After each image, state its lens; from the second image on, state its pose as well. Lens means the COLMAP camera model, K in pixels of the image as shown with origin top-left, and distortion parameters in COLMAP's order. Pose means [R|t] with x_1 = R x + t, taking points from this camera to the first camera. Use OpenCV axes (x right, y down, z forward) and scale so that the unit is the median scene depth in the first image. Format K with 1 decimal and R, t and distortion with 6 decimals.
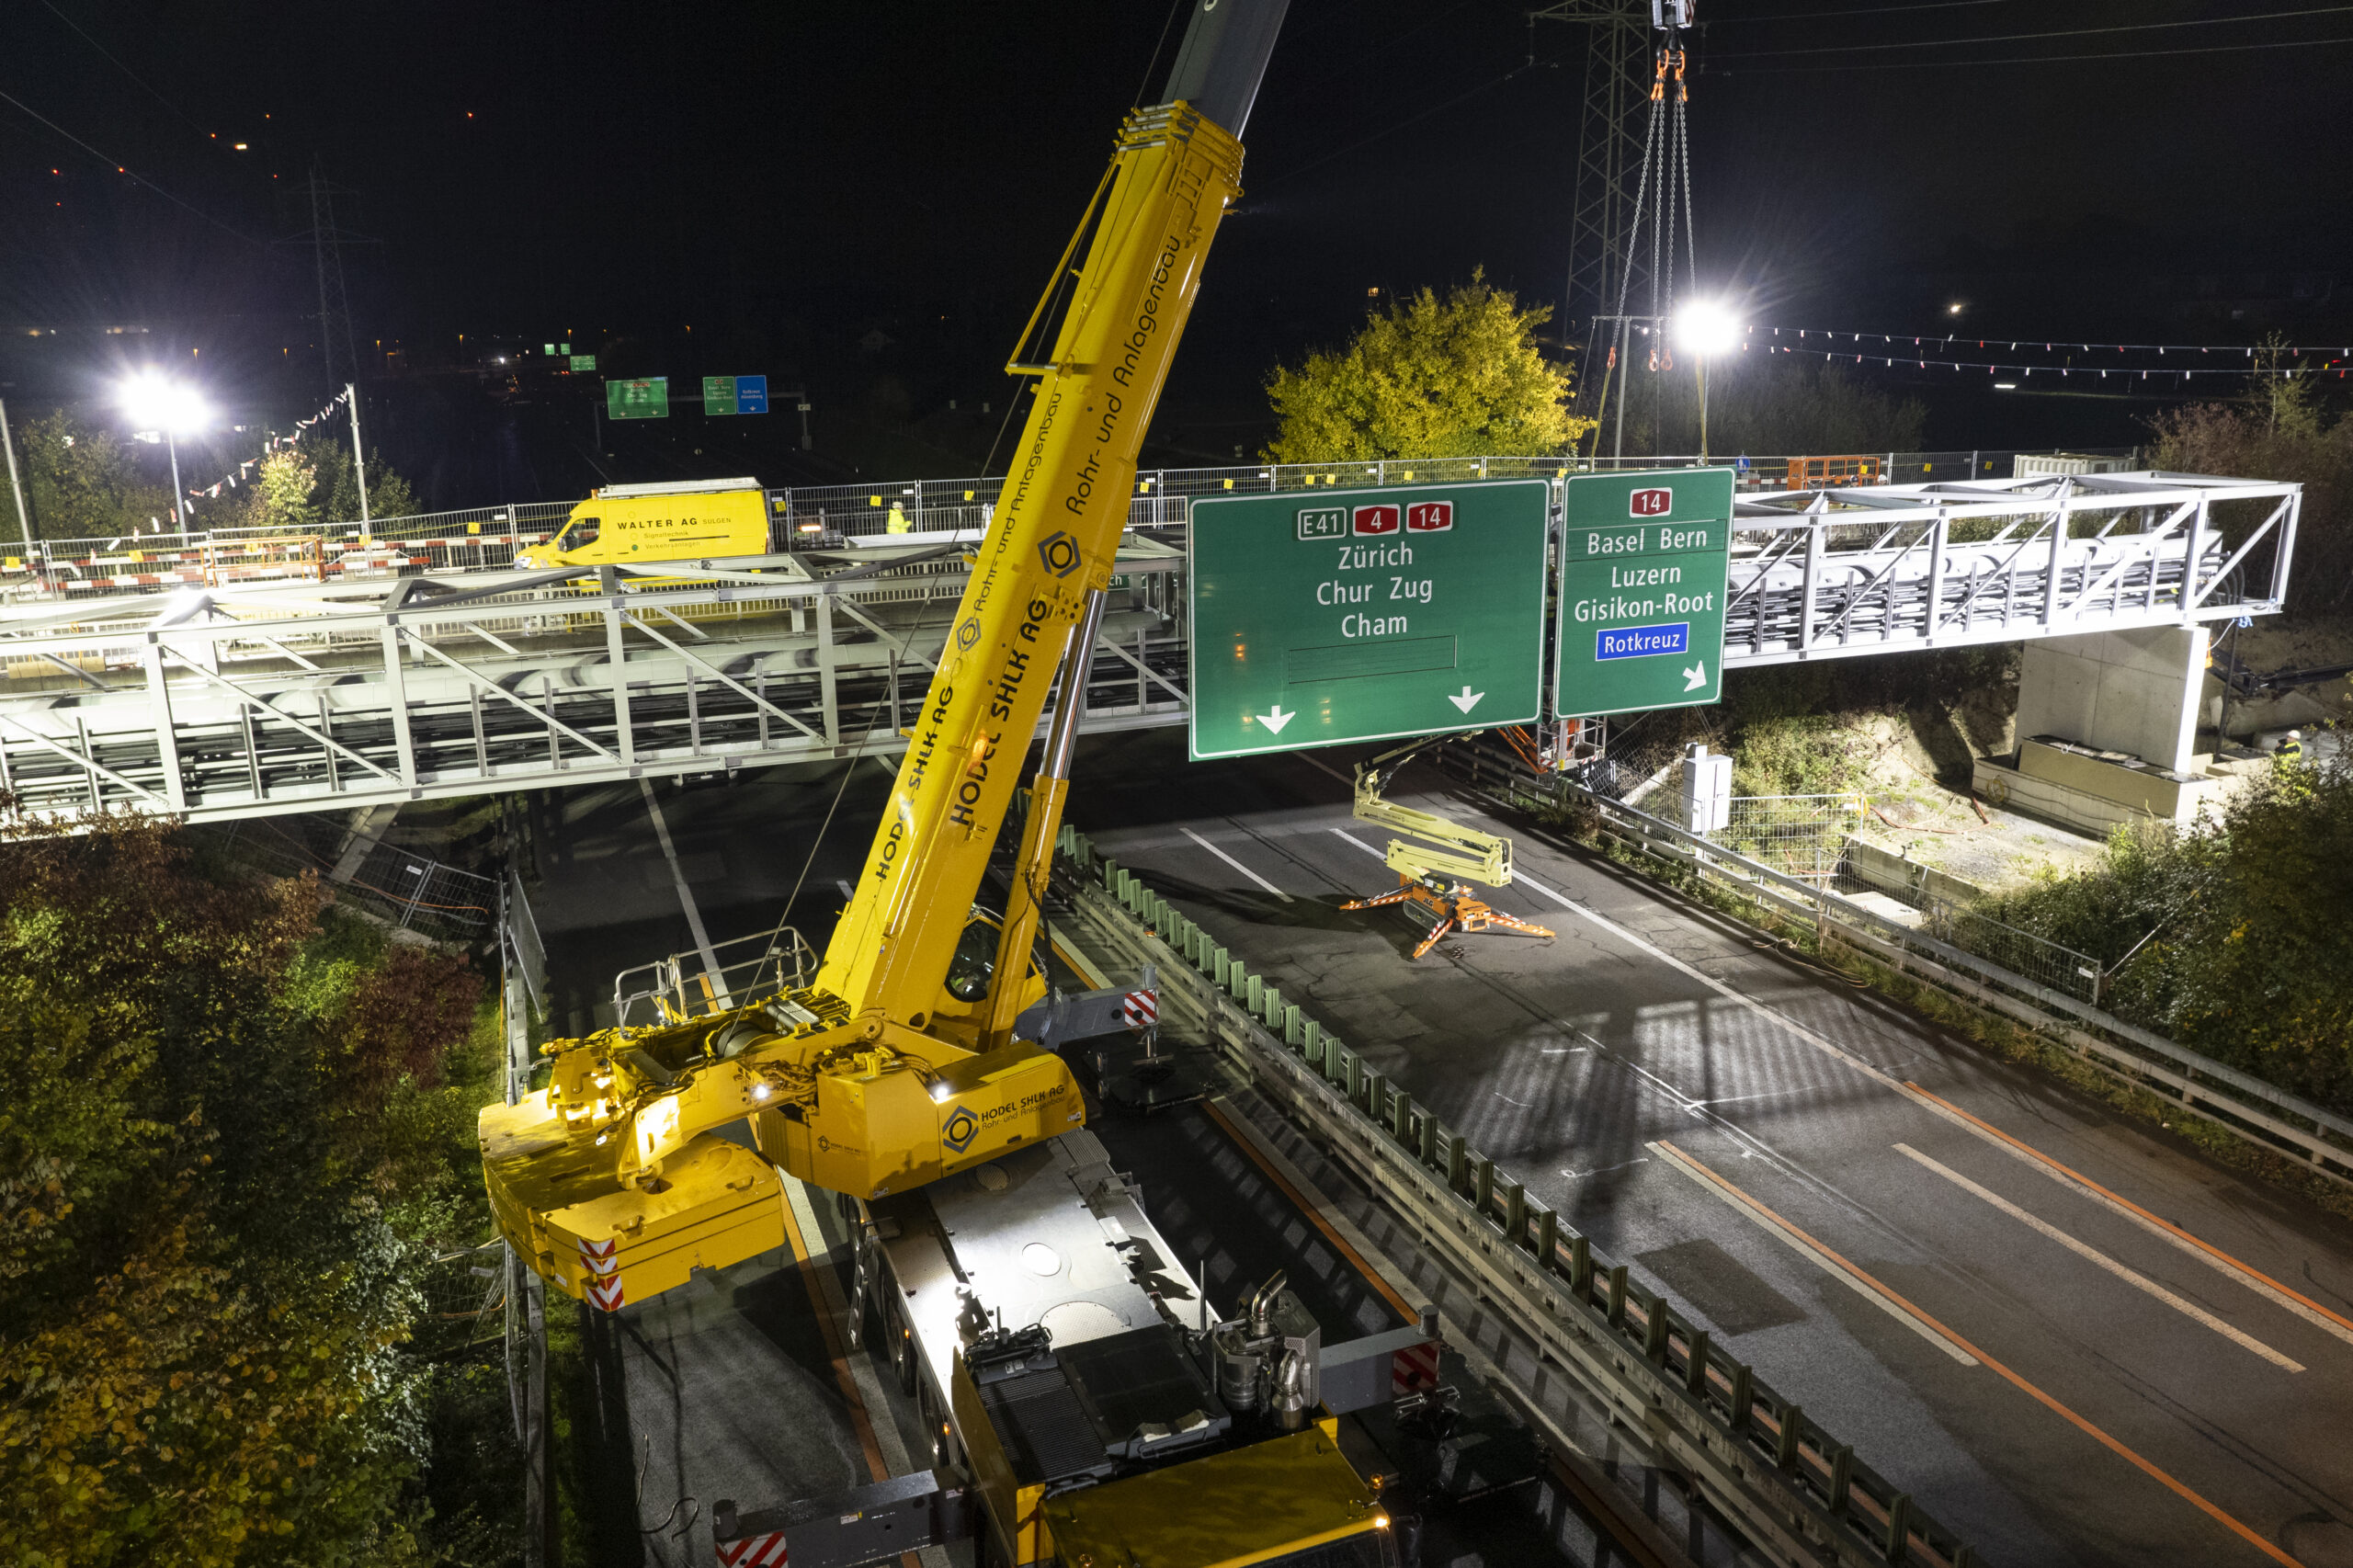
lens RADIAL K [[1598.6, 0, 1098.5], [0, 1598.6, 781.9], [0, 0, 1]] dist [-0.050881, 0.035620]
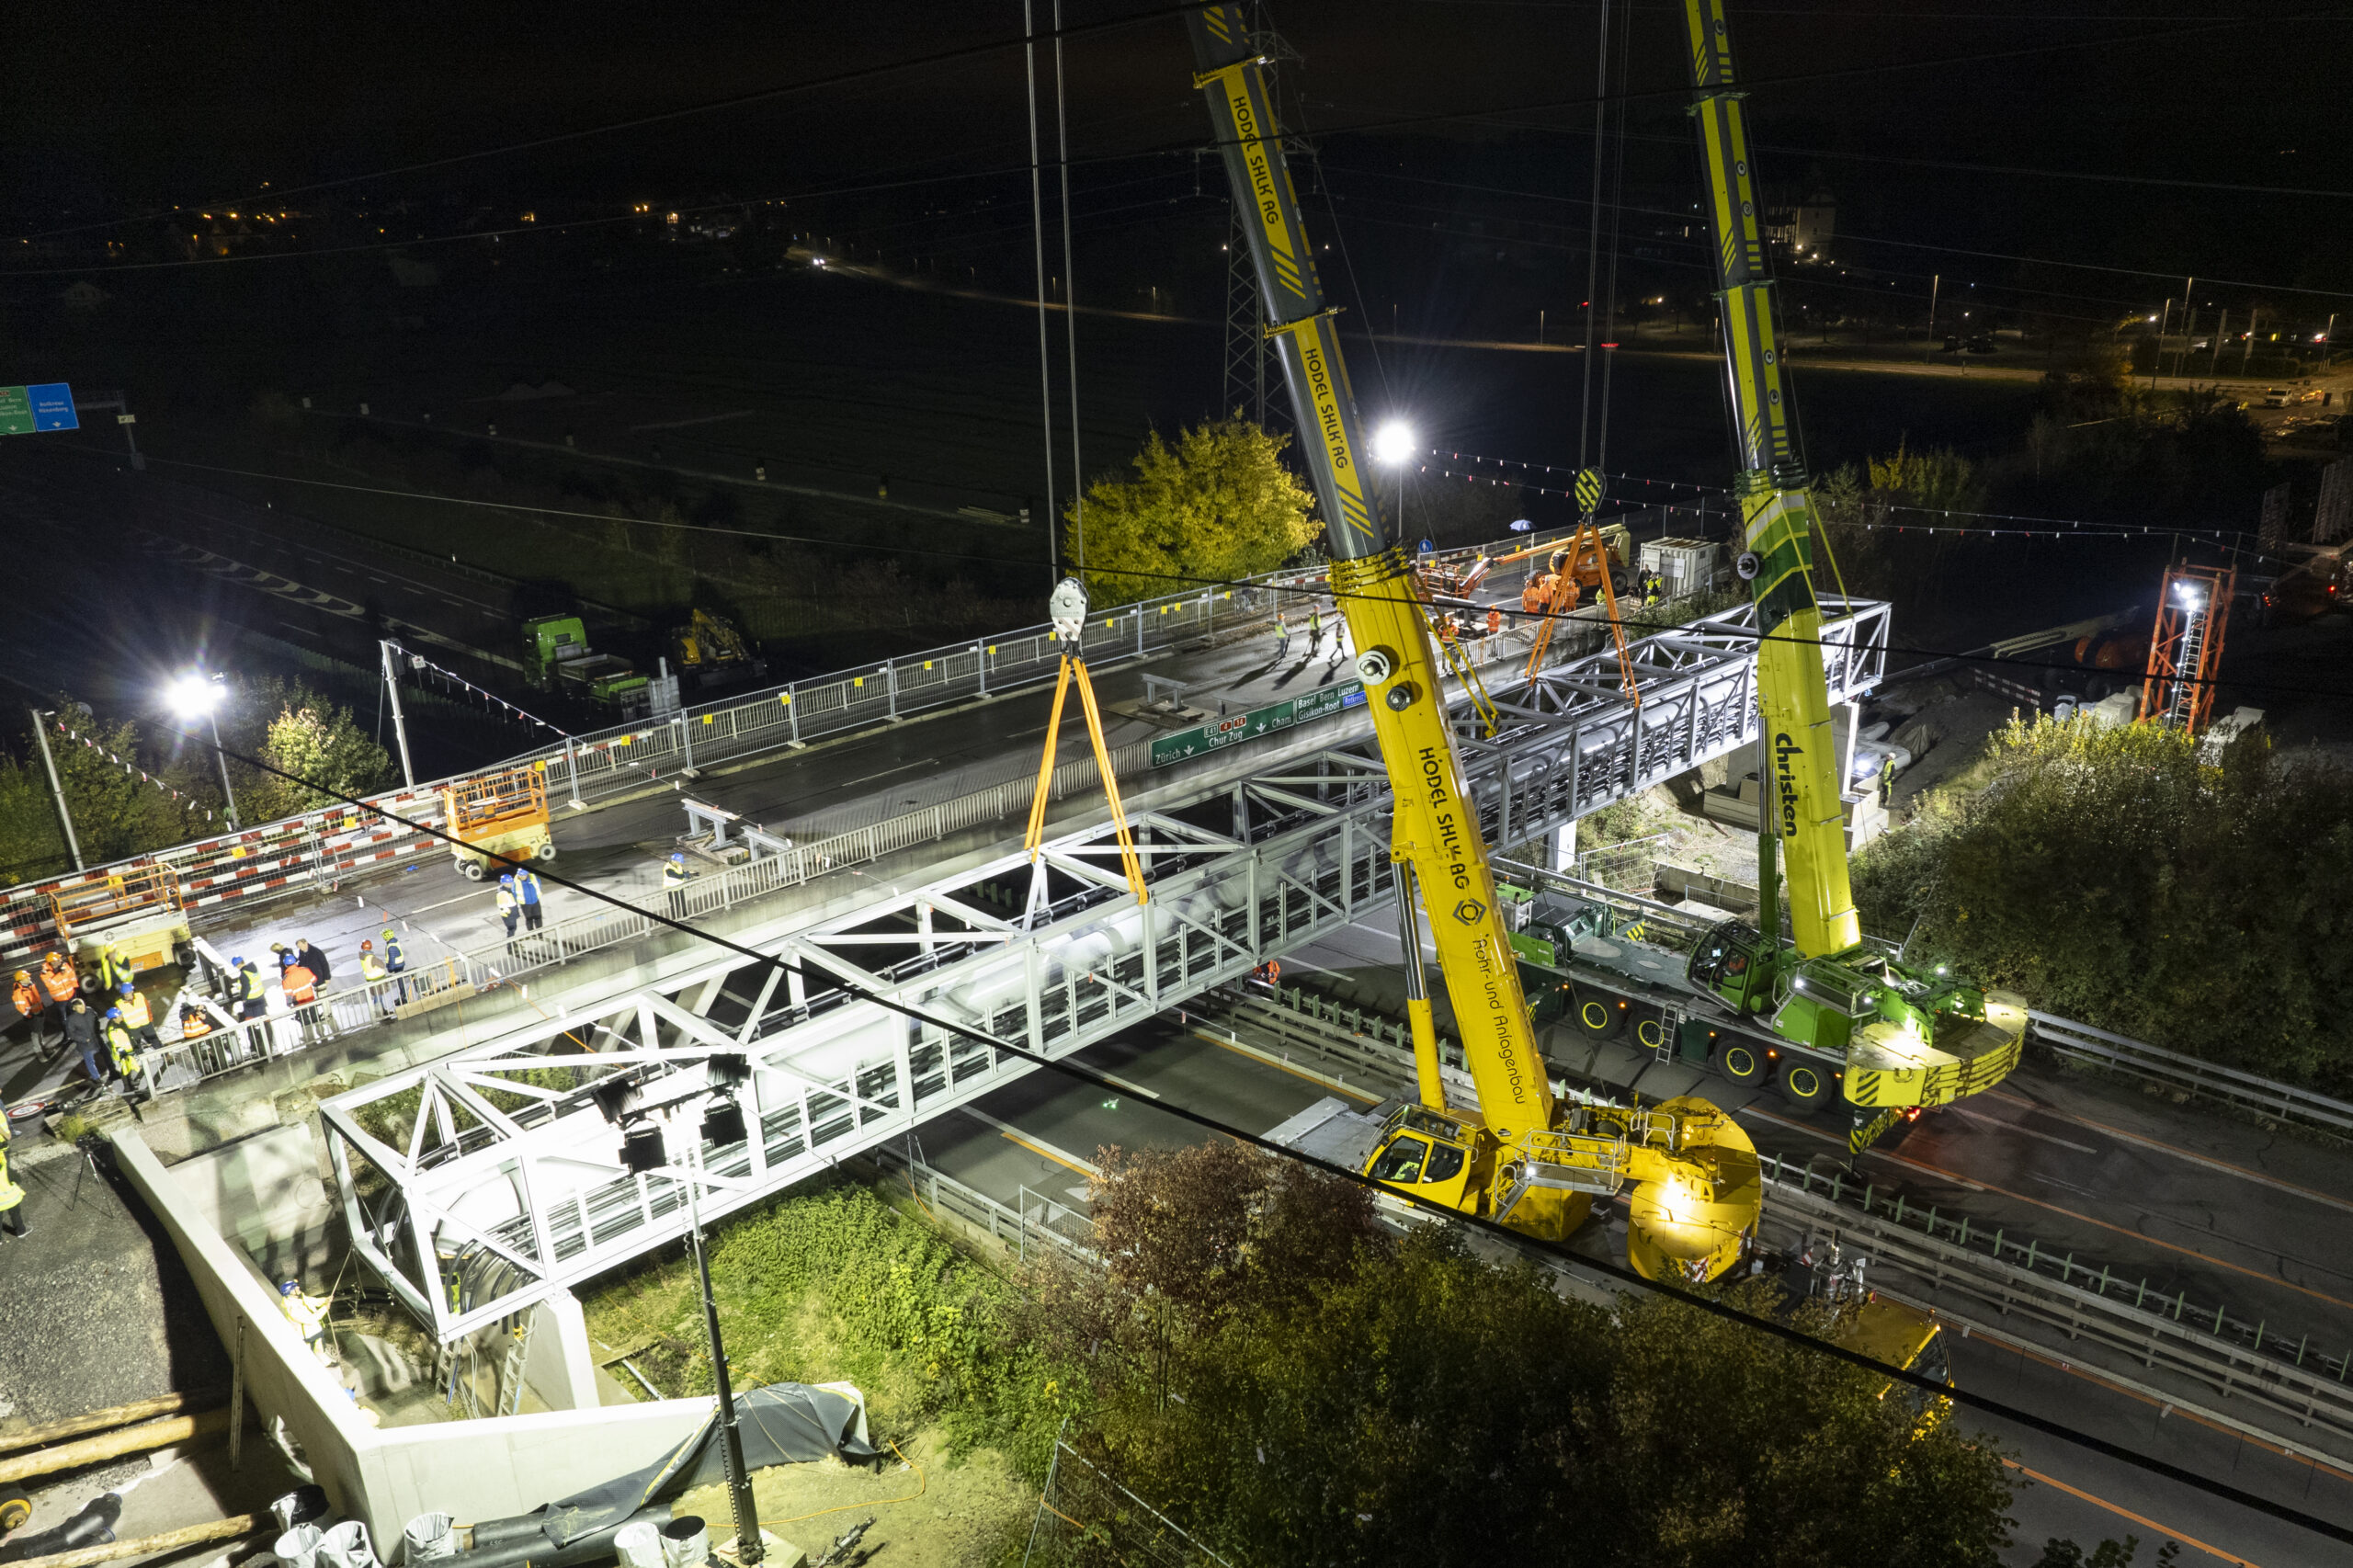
lens RADIAL K [[1671.6, 0, 1176.5], [0, 1671.6, 784.0], [0, 0, 1]] dist [-0.044582, 0.003136]
pose [[0.878425, -0.146841, 0.454760, -0.517824], [0.124966, 0.989091, 0.077989, -0.183304], [-0.461251, -0.011678, 0.887193, -0.124810]]
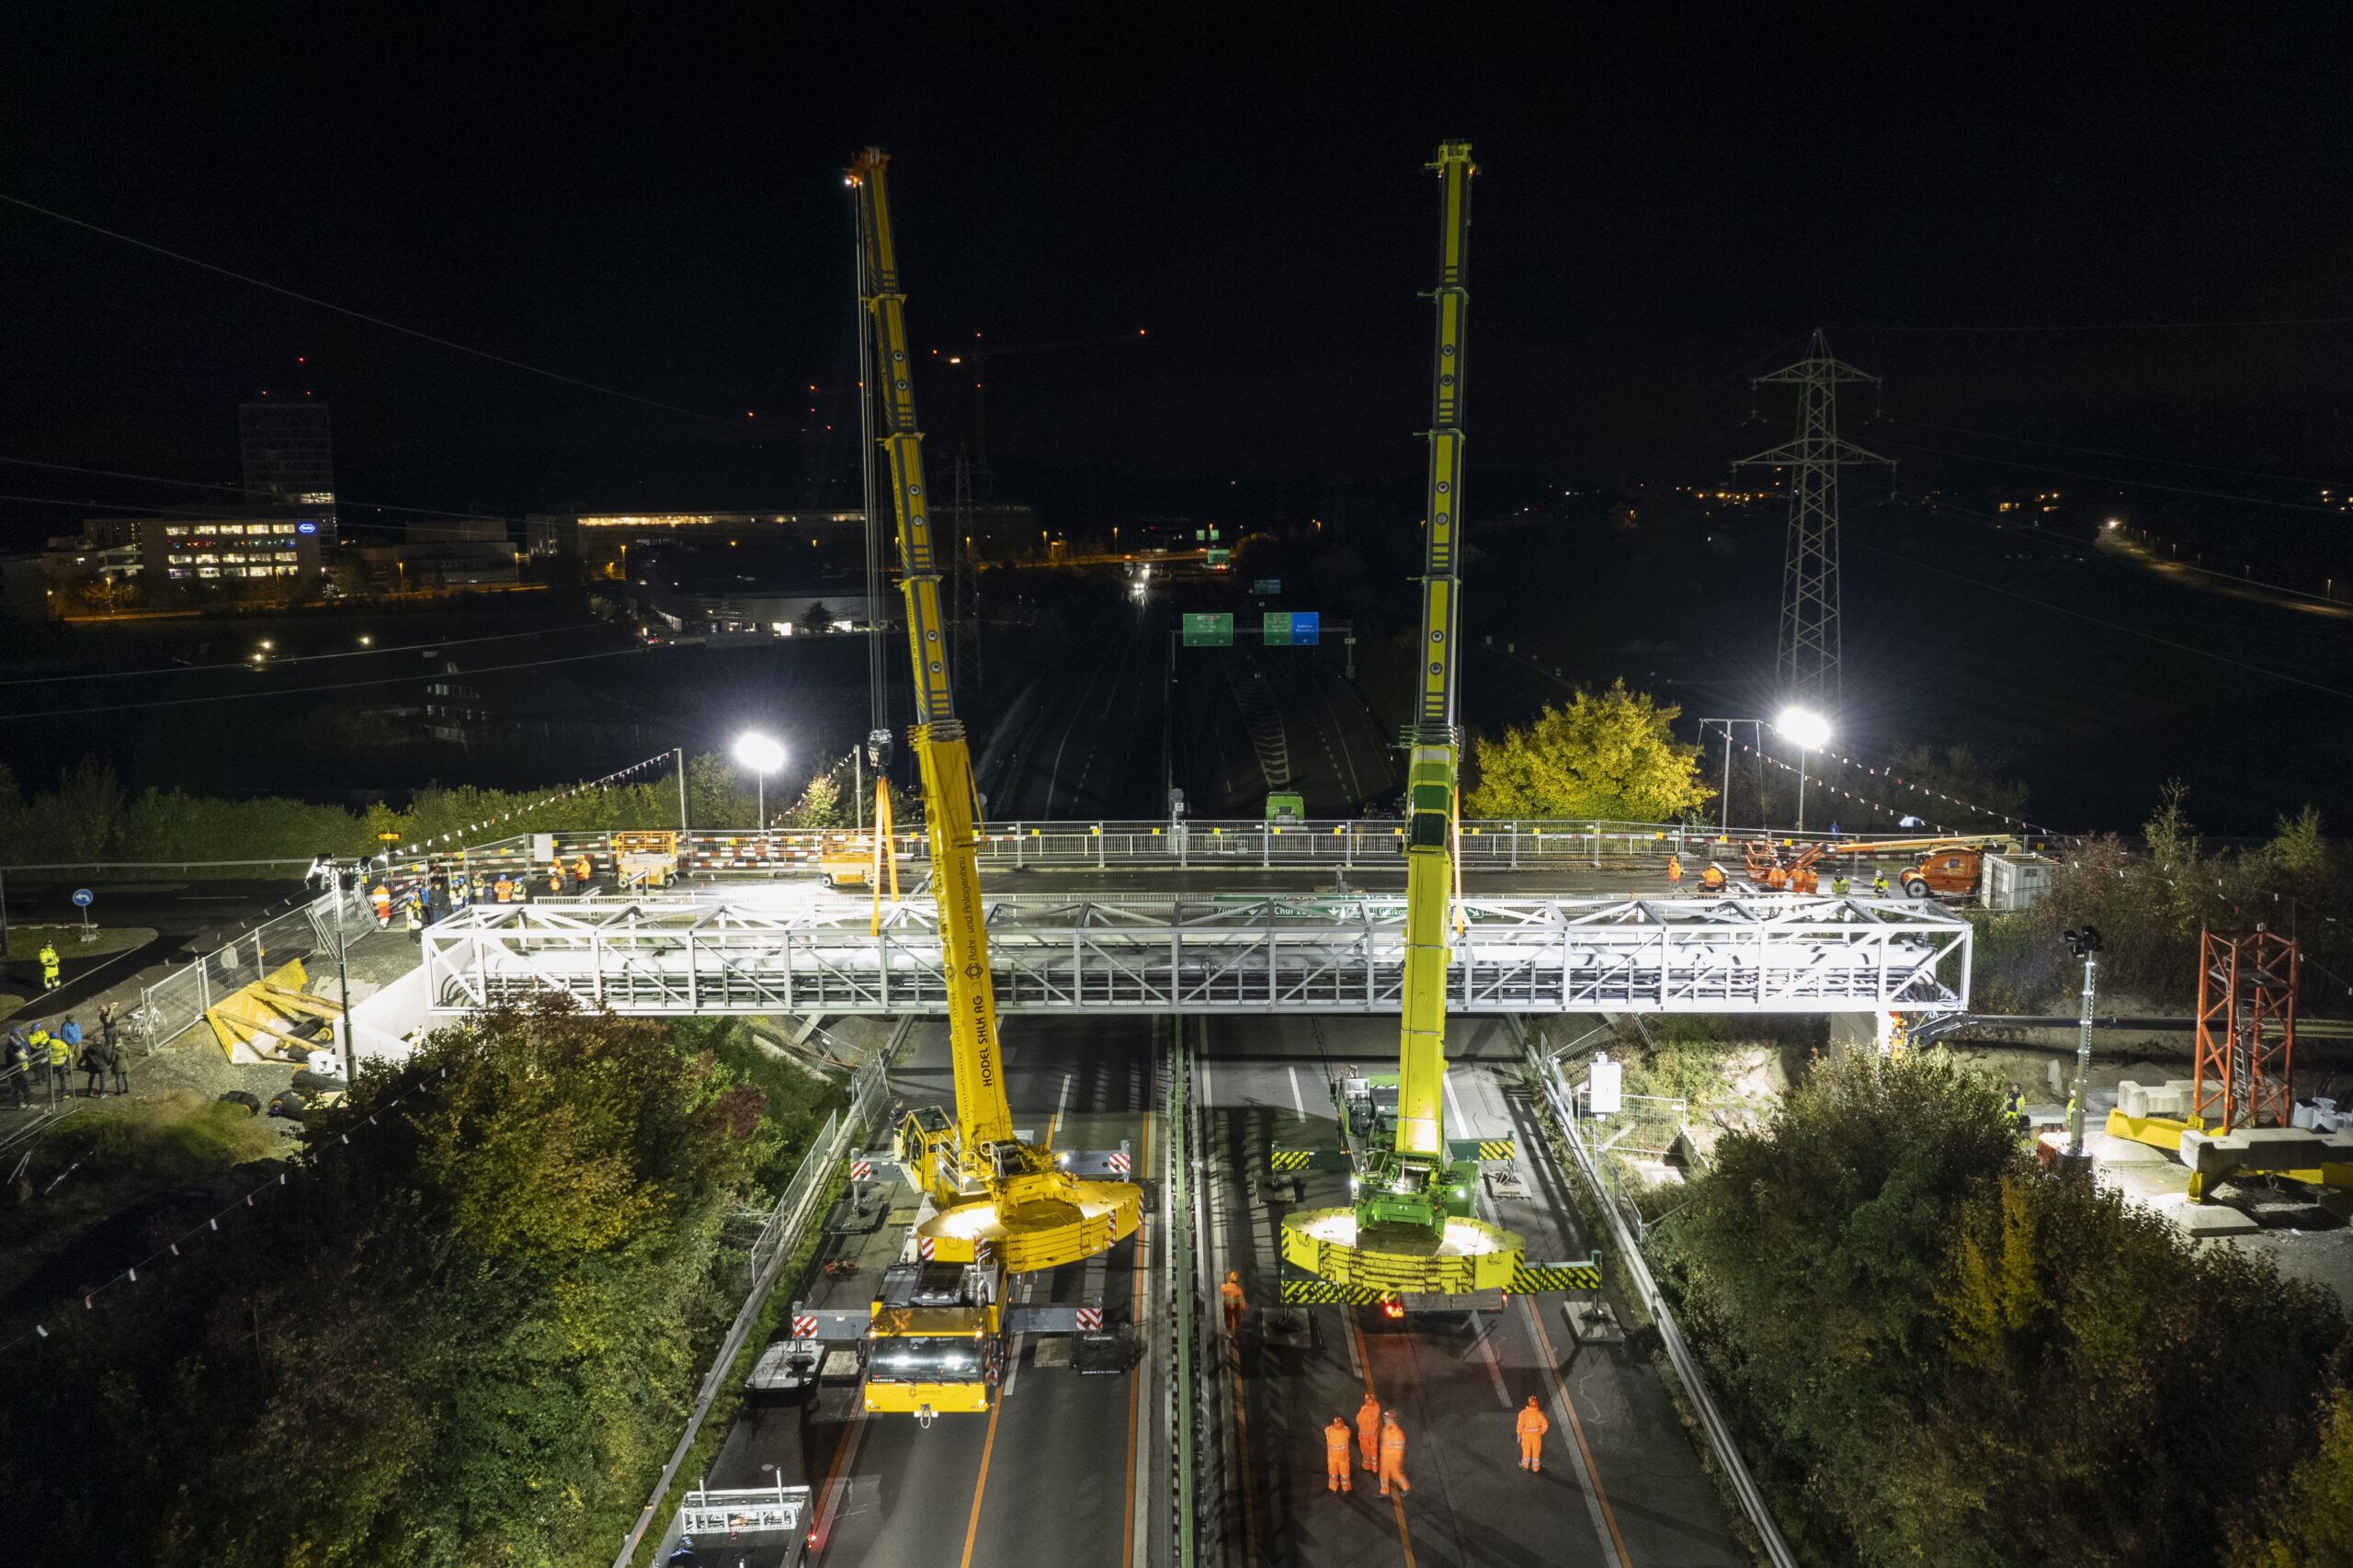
lens RADIAL K [[1671.6, 0, 1176.5], [0, 1671.6, 784.0], [0, 0, 1]] dist [-0.044582, 0.003136]
pose [[0.937933, 0.063770, -0.340902, 0.468952], [-0.099142, 0.991232, -0.087349, -0.088409], [0.332343, 0.115725, 0.936032, -0.567796]]
